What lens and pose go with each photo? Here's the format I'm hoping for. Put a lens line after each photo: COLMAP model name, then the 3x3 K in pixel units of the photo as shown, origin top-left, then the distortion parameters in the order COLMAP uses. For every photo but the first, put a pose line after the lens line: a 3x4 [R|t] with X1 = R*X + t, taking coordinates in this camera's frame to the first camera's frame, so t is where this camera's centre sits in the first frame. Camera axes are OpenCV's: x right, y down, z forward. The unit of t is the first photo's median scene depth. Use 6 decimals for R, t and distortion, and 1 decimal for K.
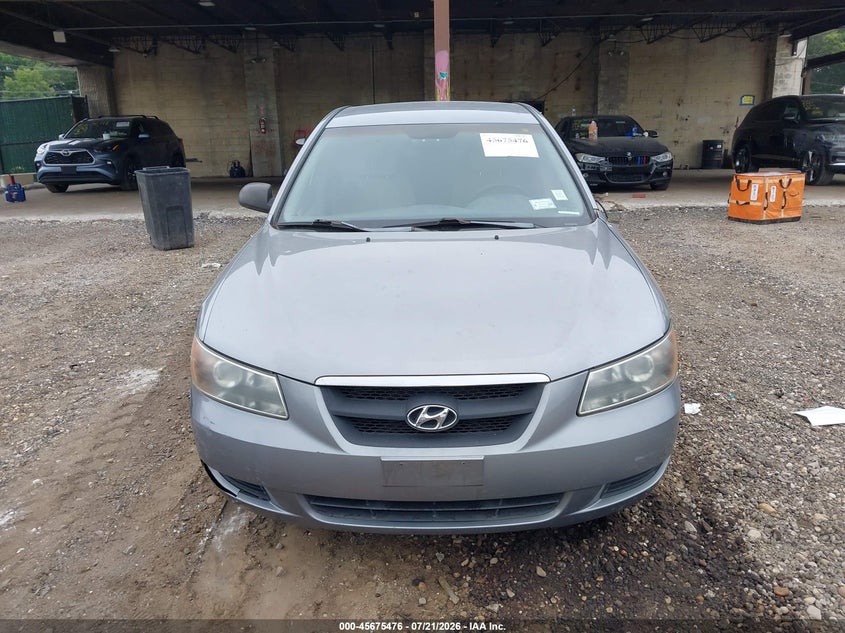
lens RADIAL K [[652.0, 0, 422.5], [0, 652.0, 316.5], [0, 0, 1]] dist [0.003606, -0.003477]
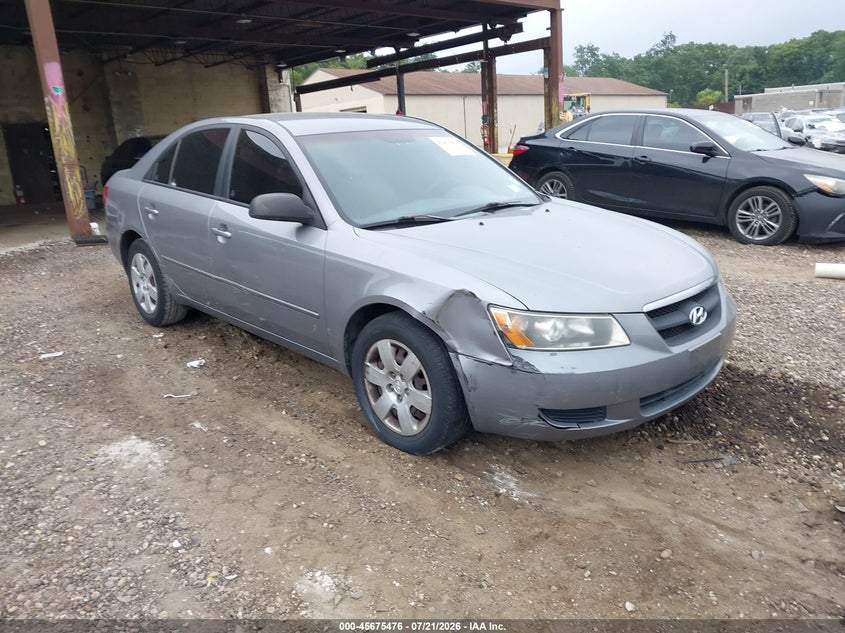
lens RADIAL K [[644.1, 0, 422.5], [0, 644.1, 316.5], [0, 0, 1]] dist [0.004895, 0.001126]
pose [[0.717527, -0.206968, 0.665071, -0.102146], [0.226050, 0.972345, 0.058711, -0.004980], [-0.658830, 0.108213, 0.744469, 0.023671]]
